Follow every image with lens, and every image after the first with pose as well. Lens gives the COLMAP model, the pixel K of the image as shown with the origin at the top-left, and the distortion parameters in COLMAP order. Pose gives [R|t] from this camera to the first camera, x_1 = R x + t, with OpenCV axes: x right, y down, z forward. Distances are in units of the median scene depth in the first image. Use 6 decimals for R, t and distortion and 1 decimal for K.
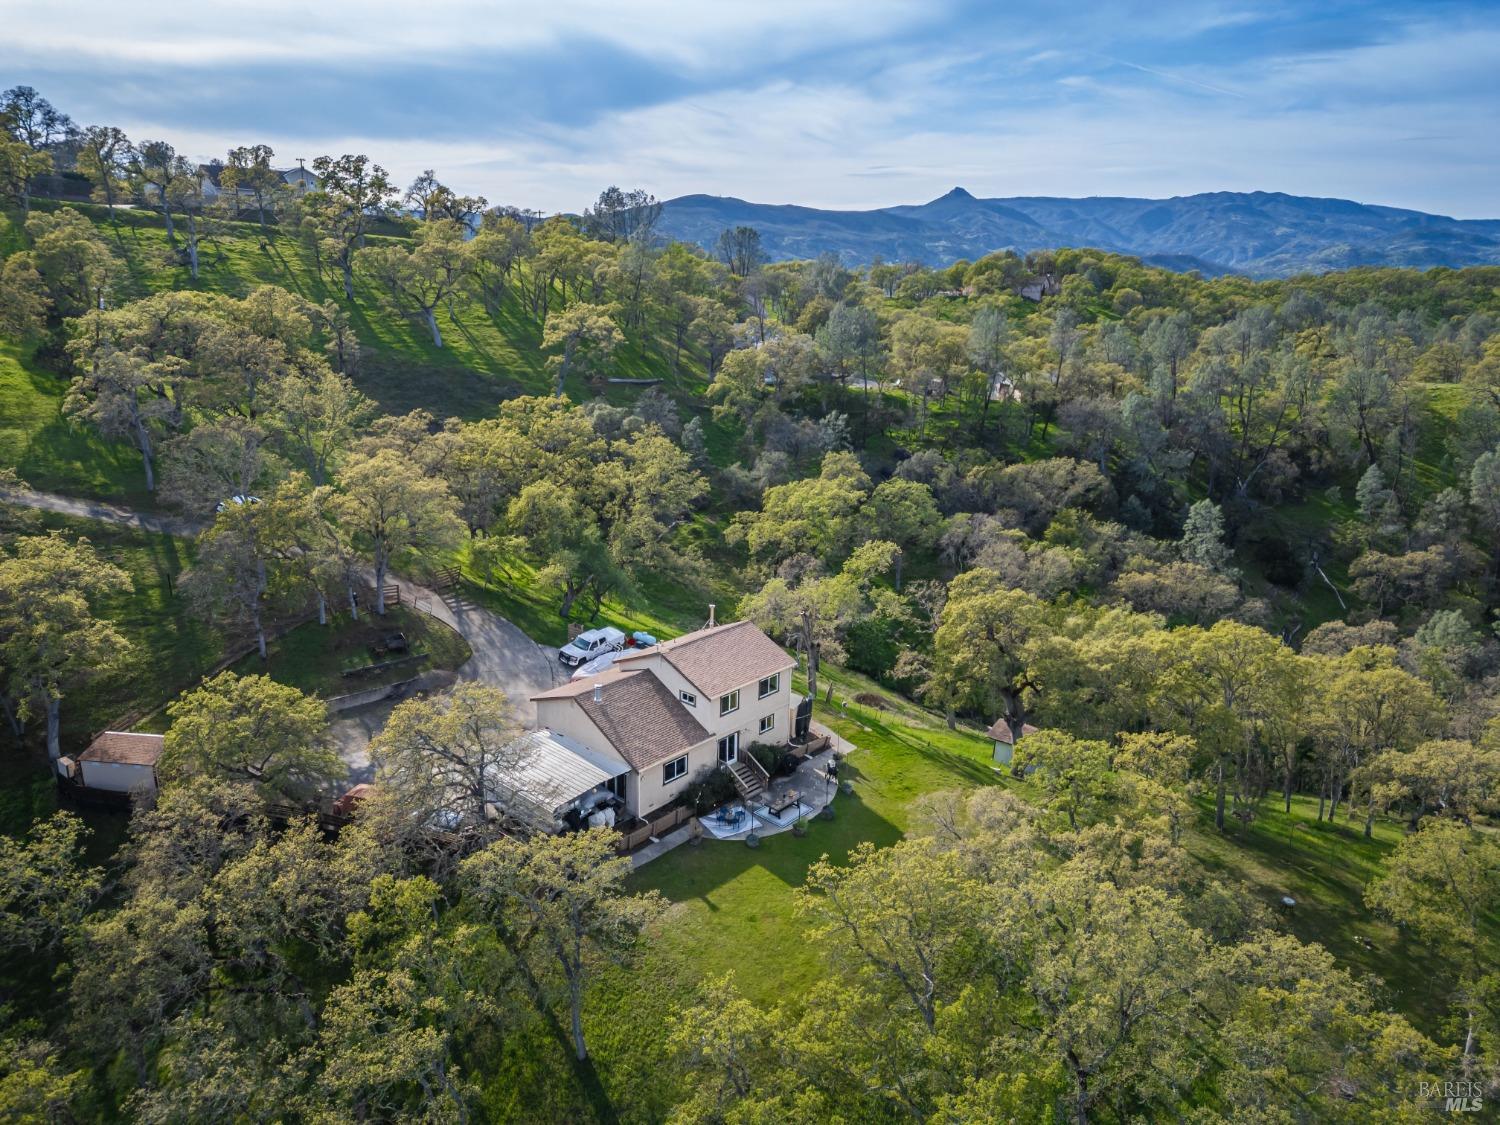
lens RADIAL K [[1036.3, 0, 754.1], [0, 1036.3, 563.7], [0, 0, 1]] dist [0.036771, -0.018956]
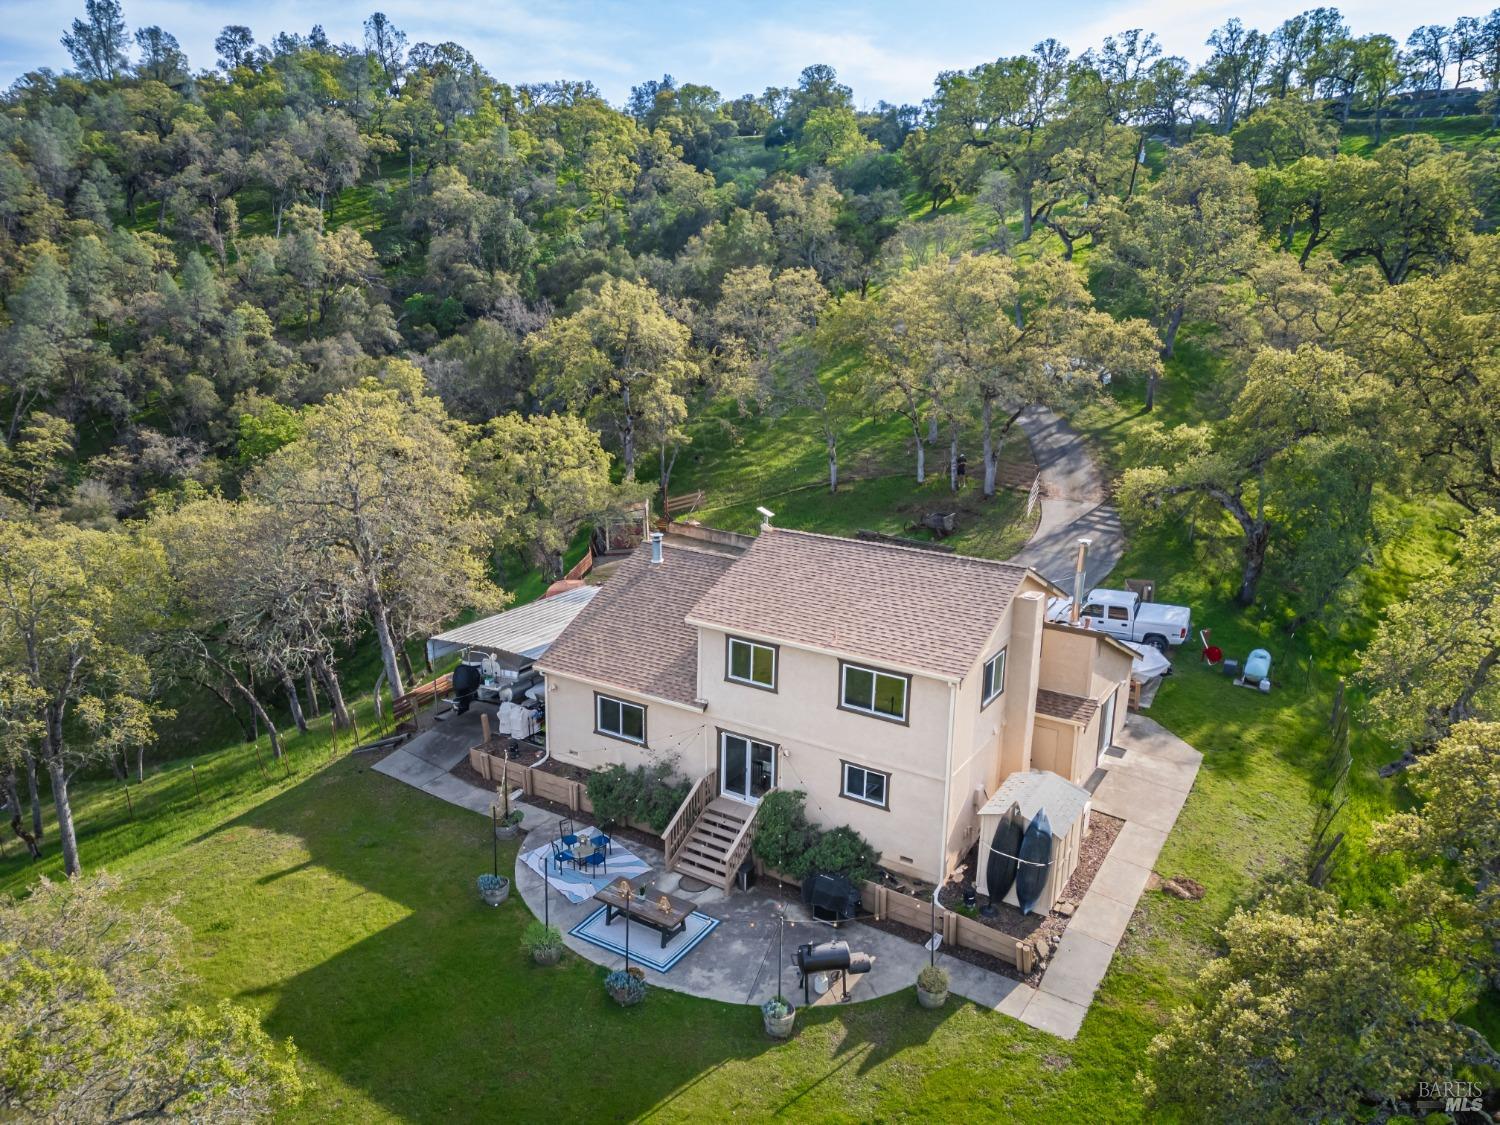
lens RADIAL K [[1036.3, 0, 756.4], [0, 1036.3, 556.4], [0, 0, 1]] dist [0.036771, -0.018956]
pose [[0.166588, 0.232209, -0.958294, 0.381720], [-0.286114, 0.941444, 0.178388, 0.010512], [0.943603, 0.244464, 0.223271, 0.869156]]
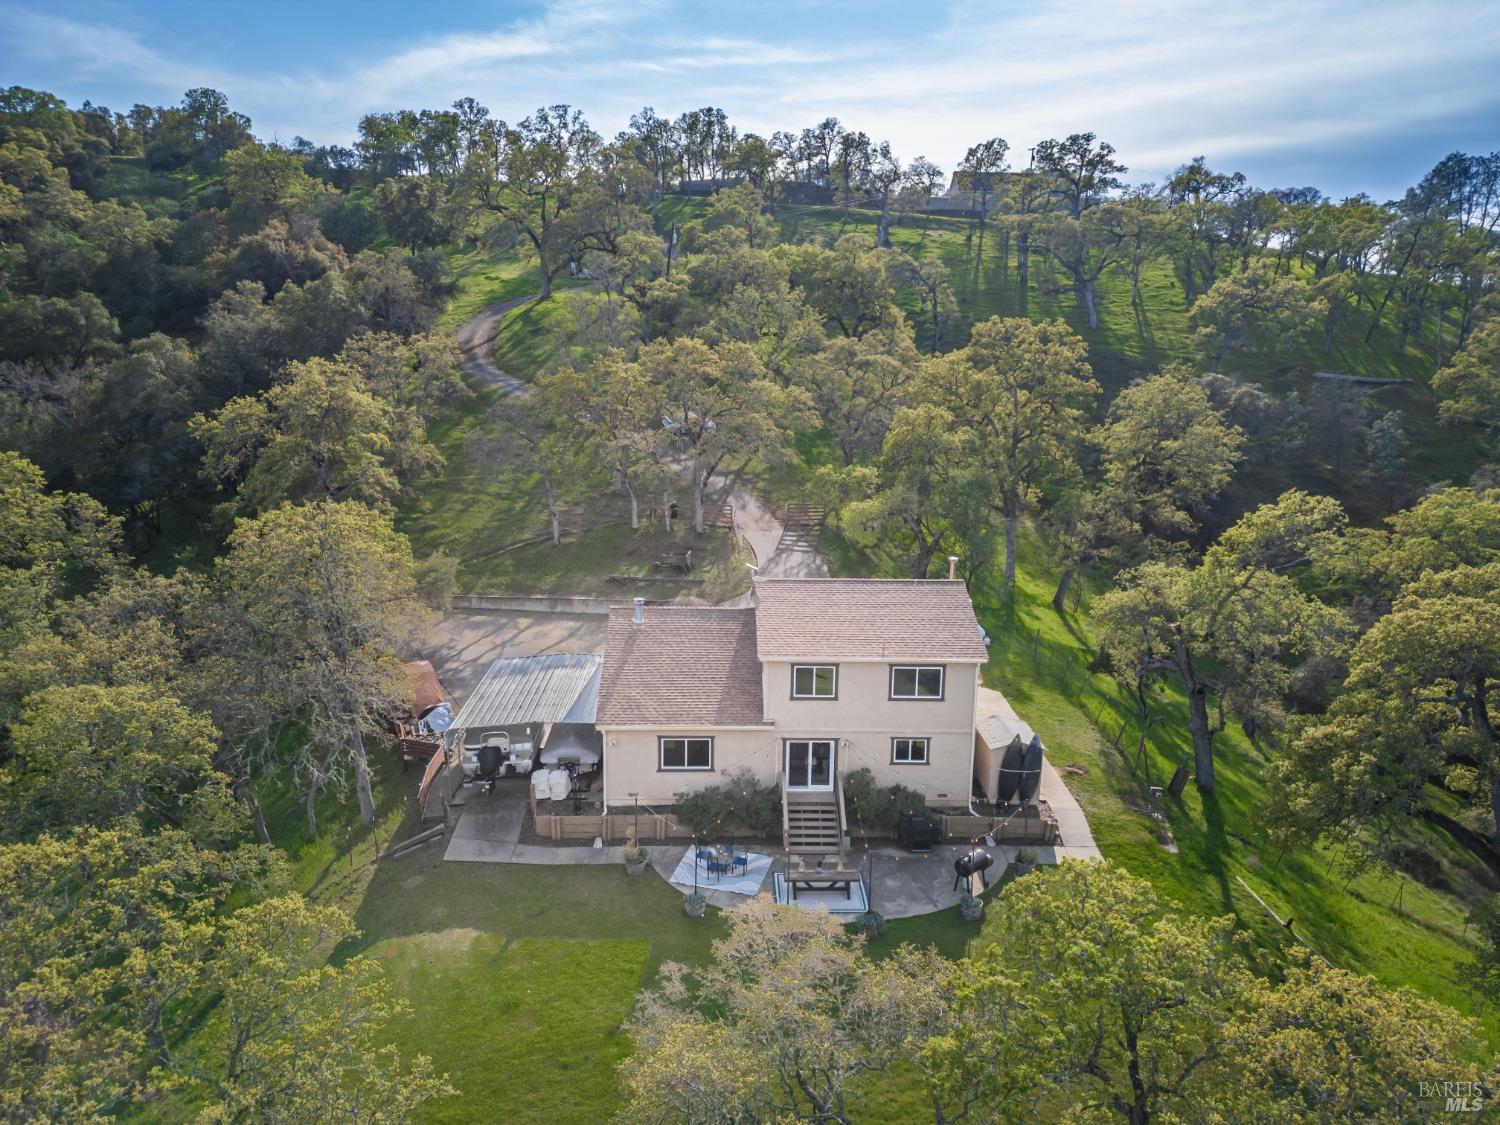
lens RADIAL K [[1036.3, 0, 745.1], [0, 1036.3, 555.1], [0, 0, 1]] dist [0.036771, -0.018956]
pose [[0.681938, 0.149143, -0.716043, 0.347114], [-0.204831, 0.978758, 0.008787, 0.065459], [0.702143, 0.140676, 0.698001, 0.541474]]
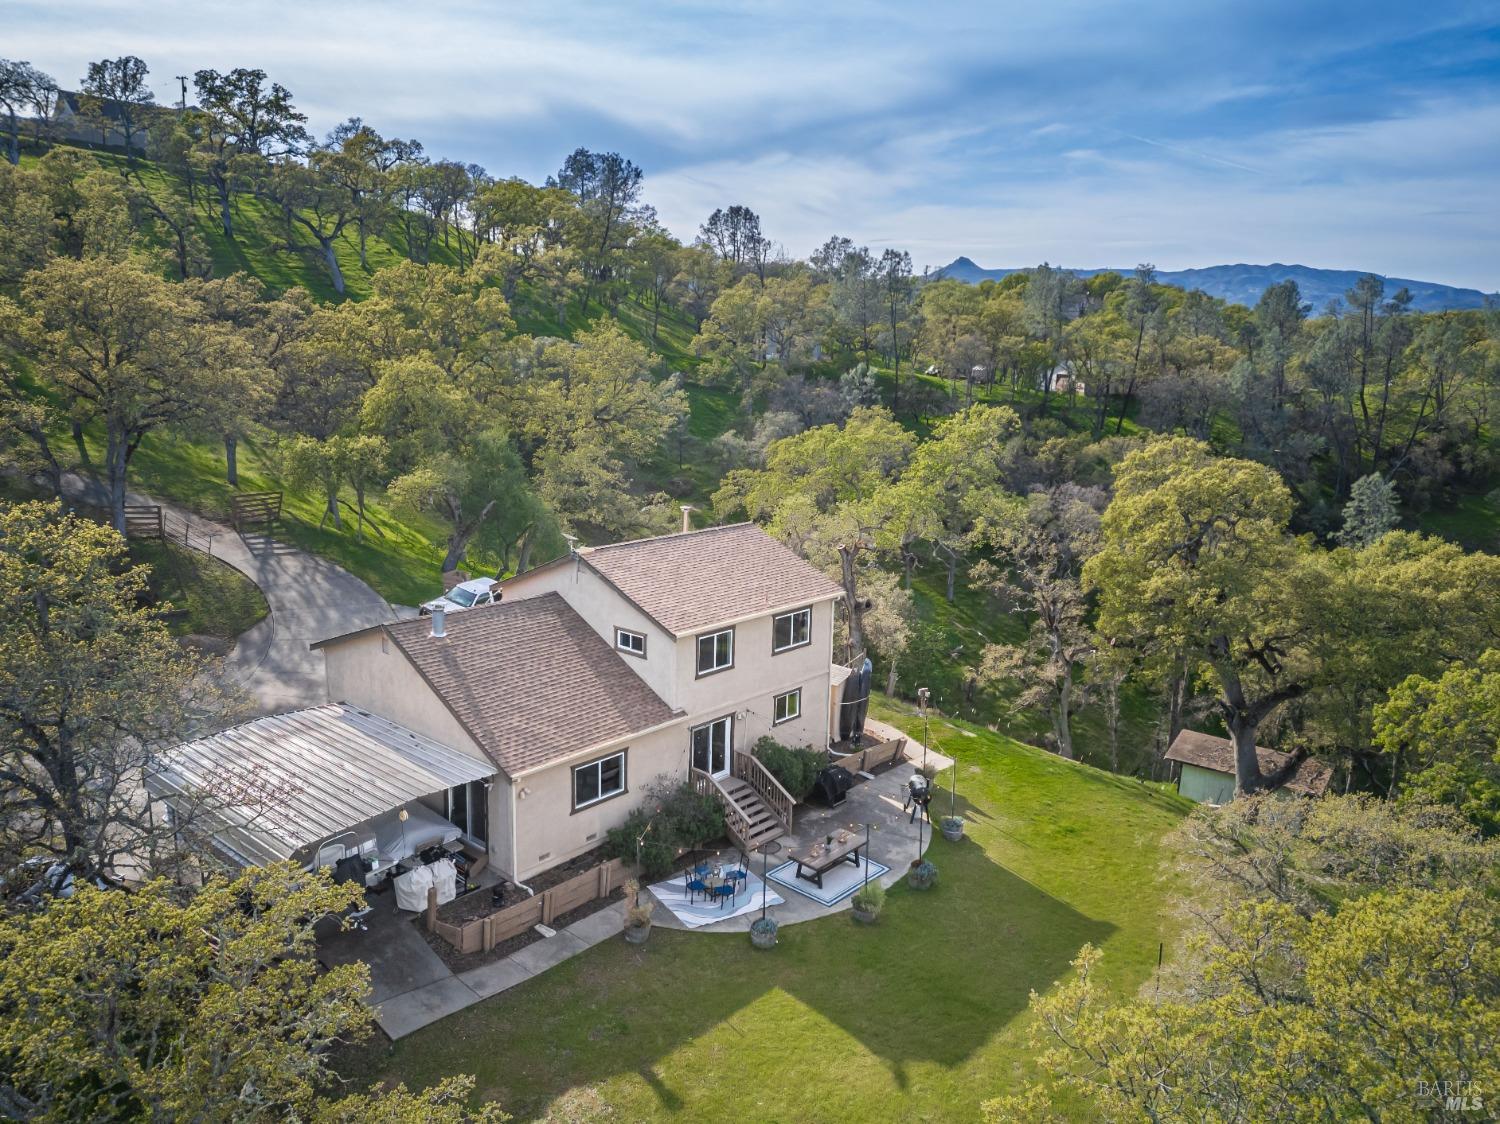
lens RADIAL K [[1122.9, 0, 756.4], [0, 1122.9, 570.1], [0, 0, 1]] dist [0.025146, -0.009442]
pose [[0.999970, 0.002061, 0.007529, -0.008006], [-0.001509, 0.997369, -0.072474, 0.130567], [-0.007659, 0.072460, 0.997342, 0.452328]]
